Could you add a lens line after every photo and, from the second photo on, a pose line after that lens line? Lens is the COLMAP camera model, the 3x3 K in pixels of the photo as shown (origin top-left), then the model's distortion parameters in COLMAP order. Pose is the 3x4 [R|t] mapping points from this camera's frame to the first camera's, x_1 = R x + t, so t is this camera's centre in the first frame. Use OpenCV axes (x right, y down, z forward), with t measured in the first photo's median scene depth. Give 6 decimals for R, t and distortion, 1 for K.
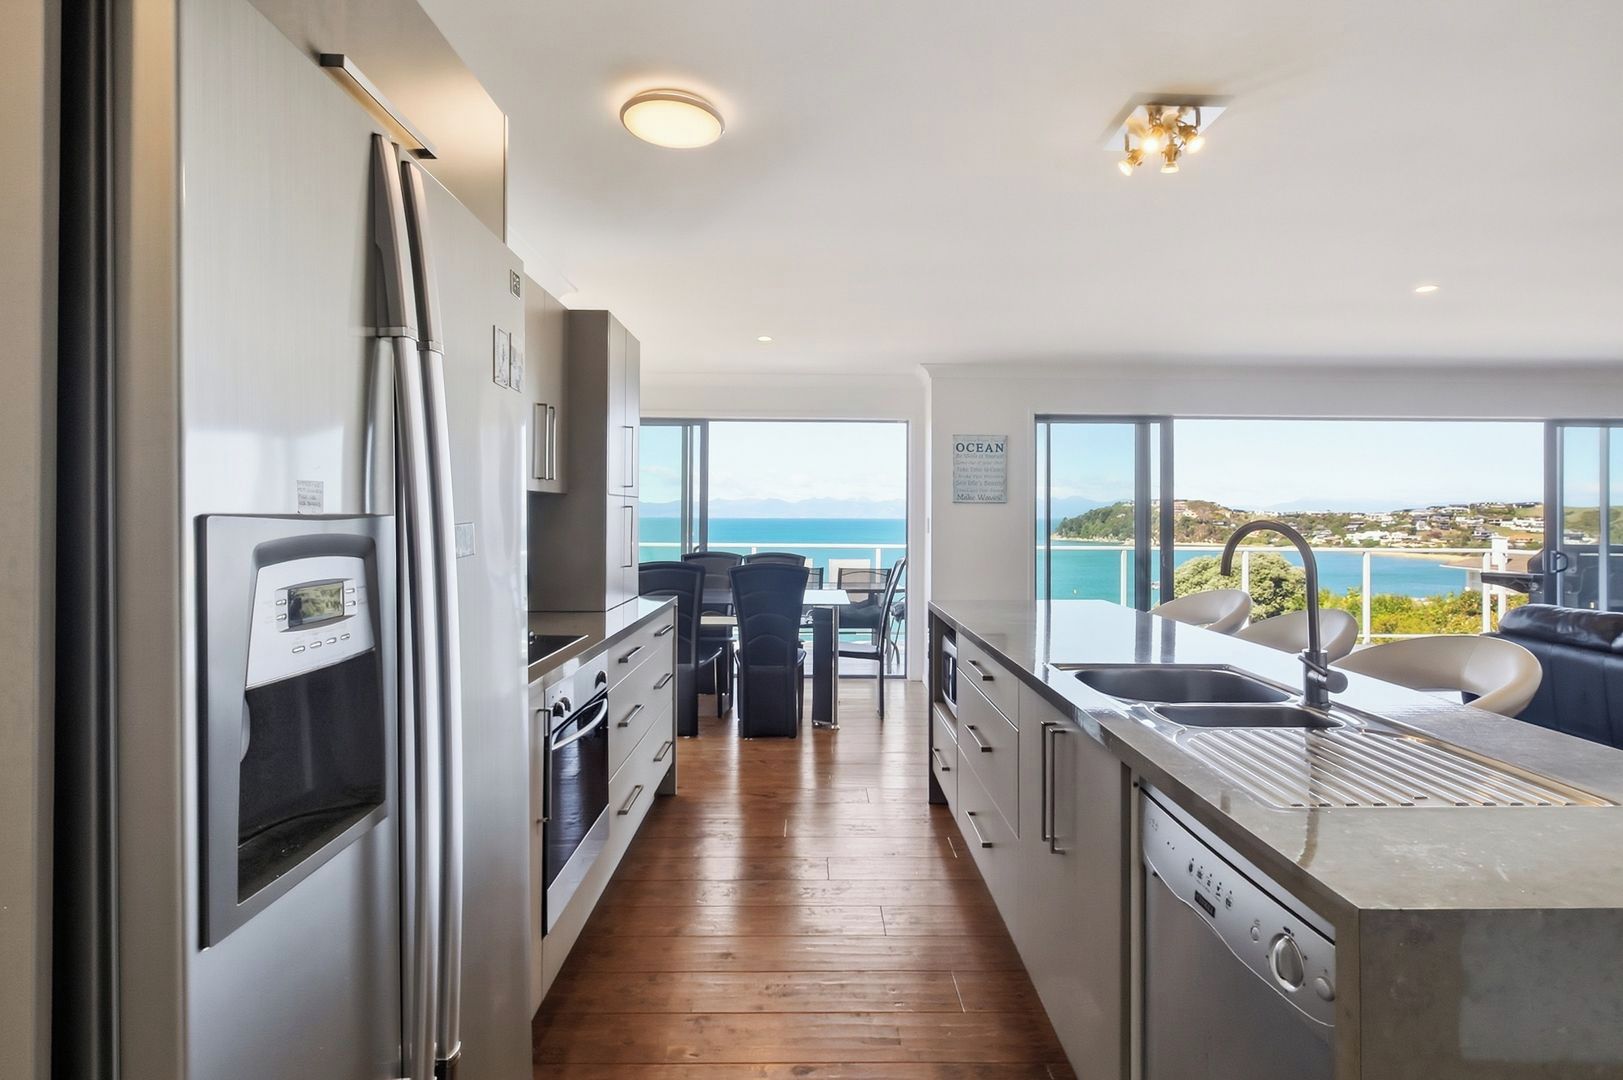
lens RADIAL K [[791.9, 0, 815.4], [0, 791.9, 518.7], [0, 0, 1]] dist [0.002112, 0.000463]
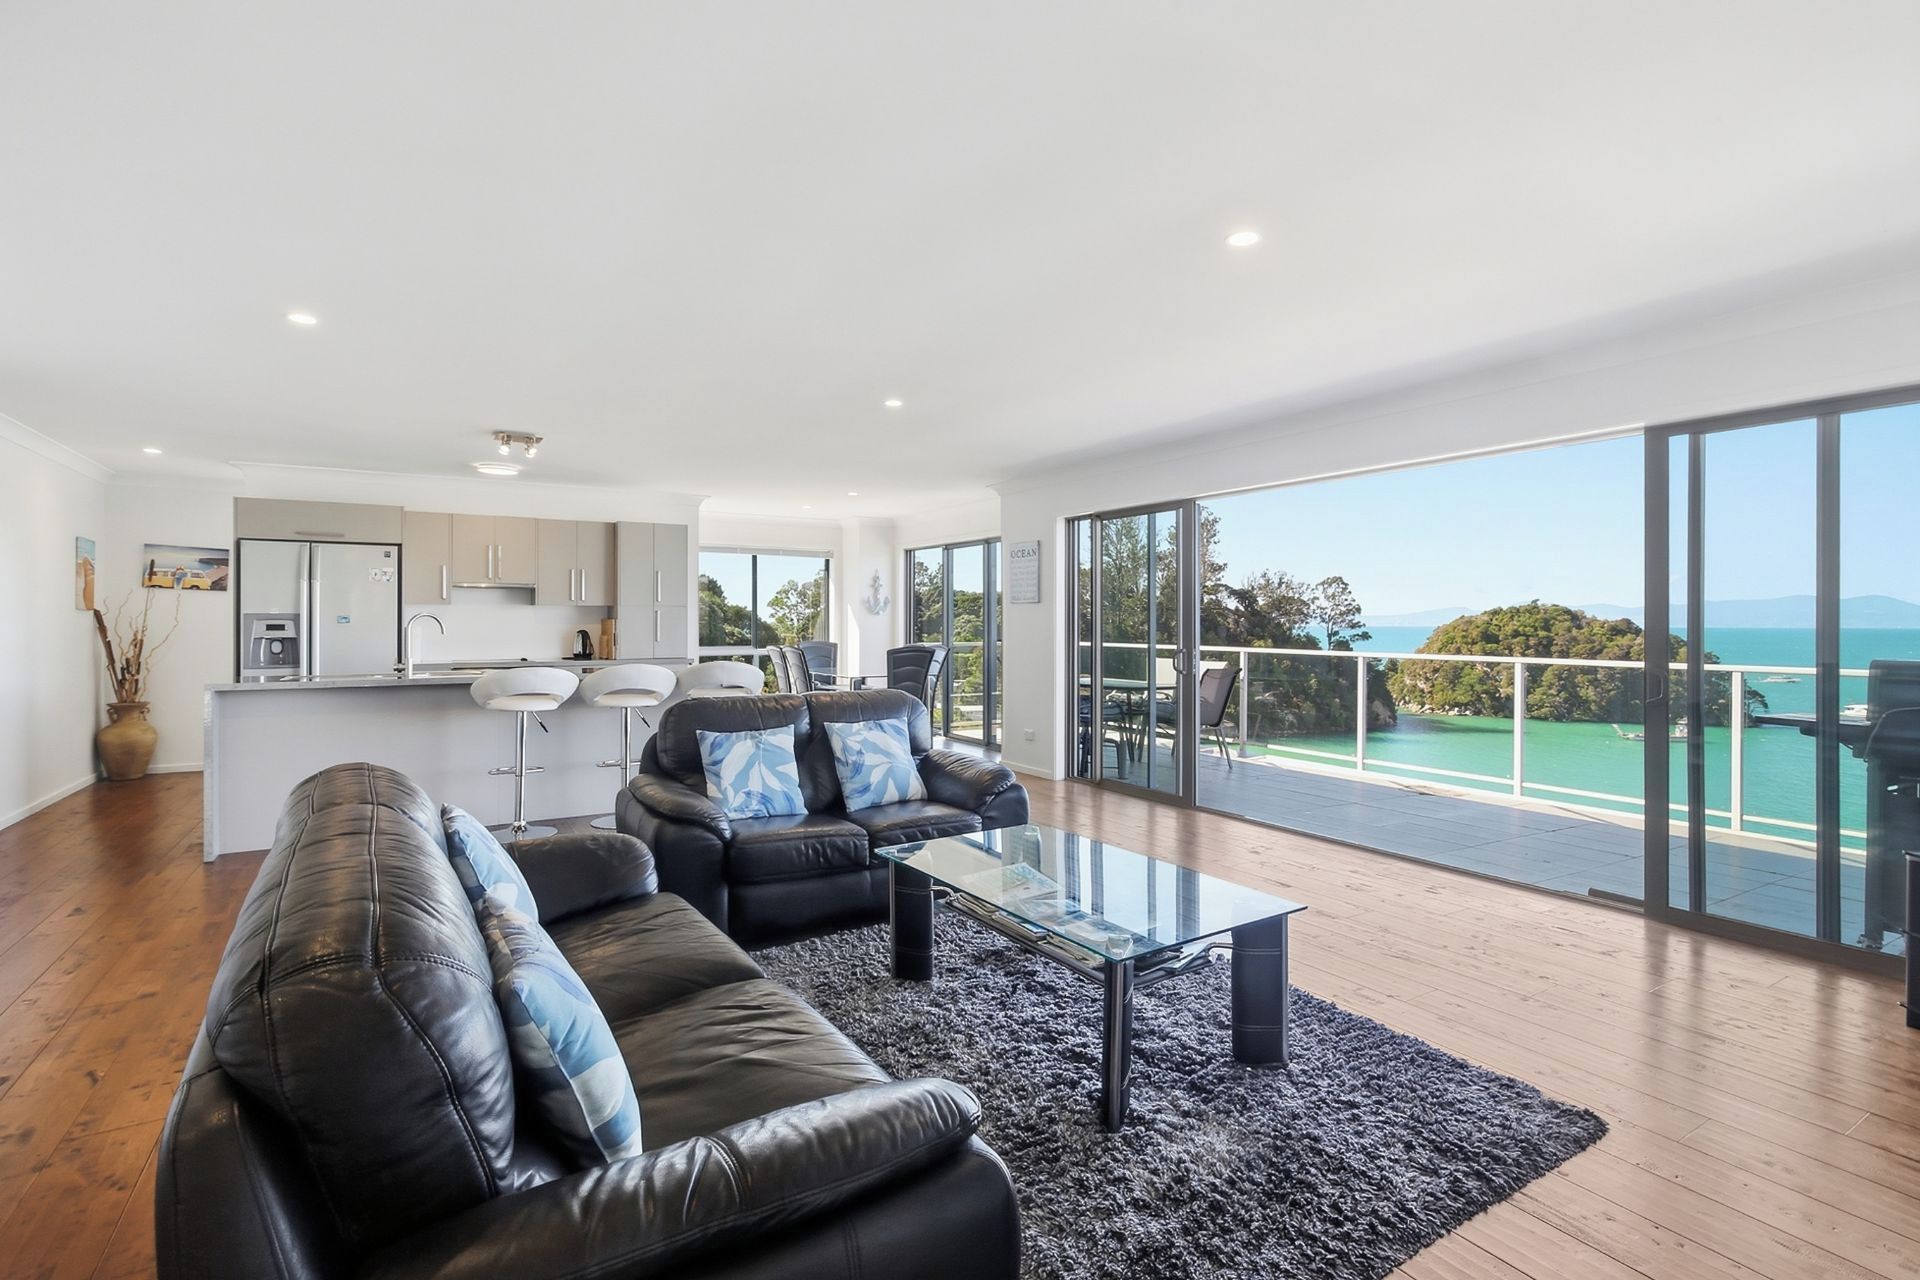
lens RADIAL K [[936.8, 0, 964.6], [0, 936.8, 614.9], [0, 0, 1]] dist [0.002112, 0.000463]
pose [[0.488960, -0.011536, -0.872230, 1.257668], [-0.006197, 0.999841, -0.016698, 0.020111], [0.872284, 0.013570, 0.488811, 0.260311]]
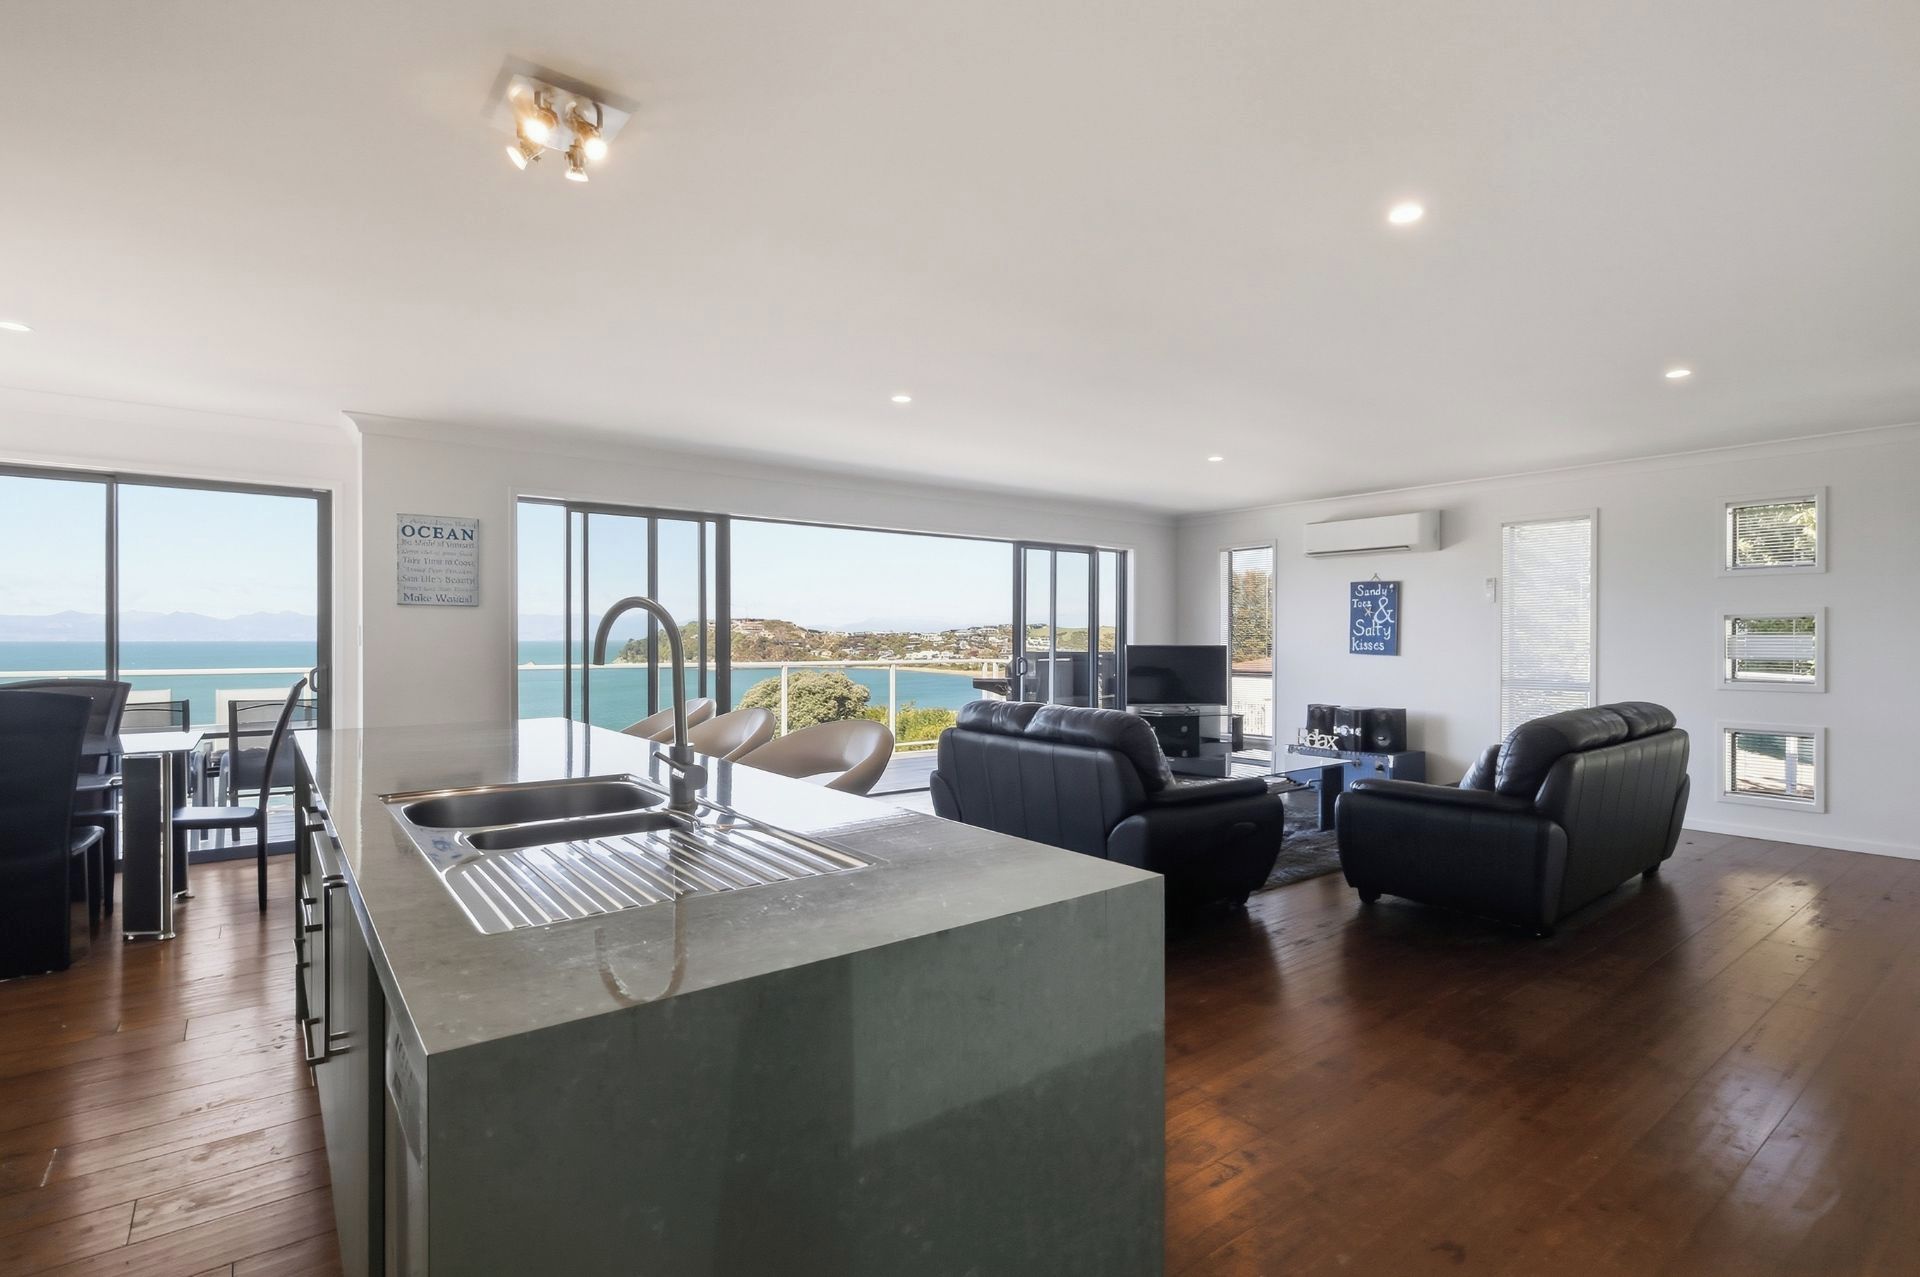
lens RADIAL K [[900.6, 0, 959.7], [0, 900.6, 665.2], [0, 0, 1]] dist [-0.002932, -0.000461]
pose [[0.805701, -0.021709, 0.591924, 0.093210], [0.007863, 0.999632, 0.025959, 0.017847], [-0.592270, -0.016261, 0.805576, 0.007015]]
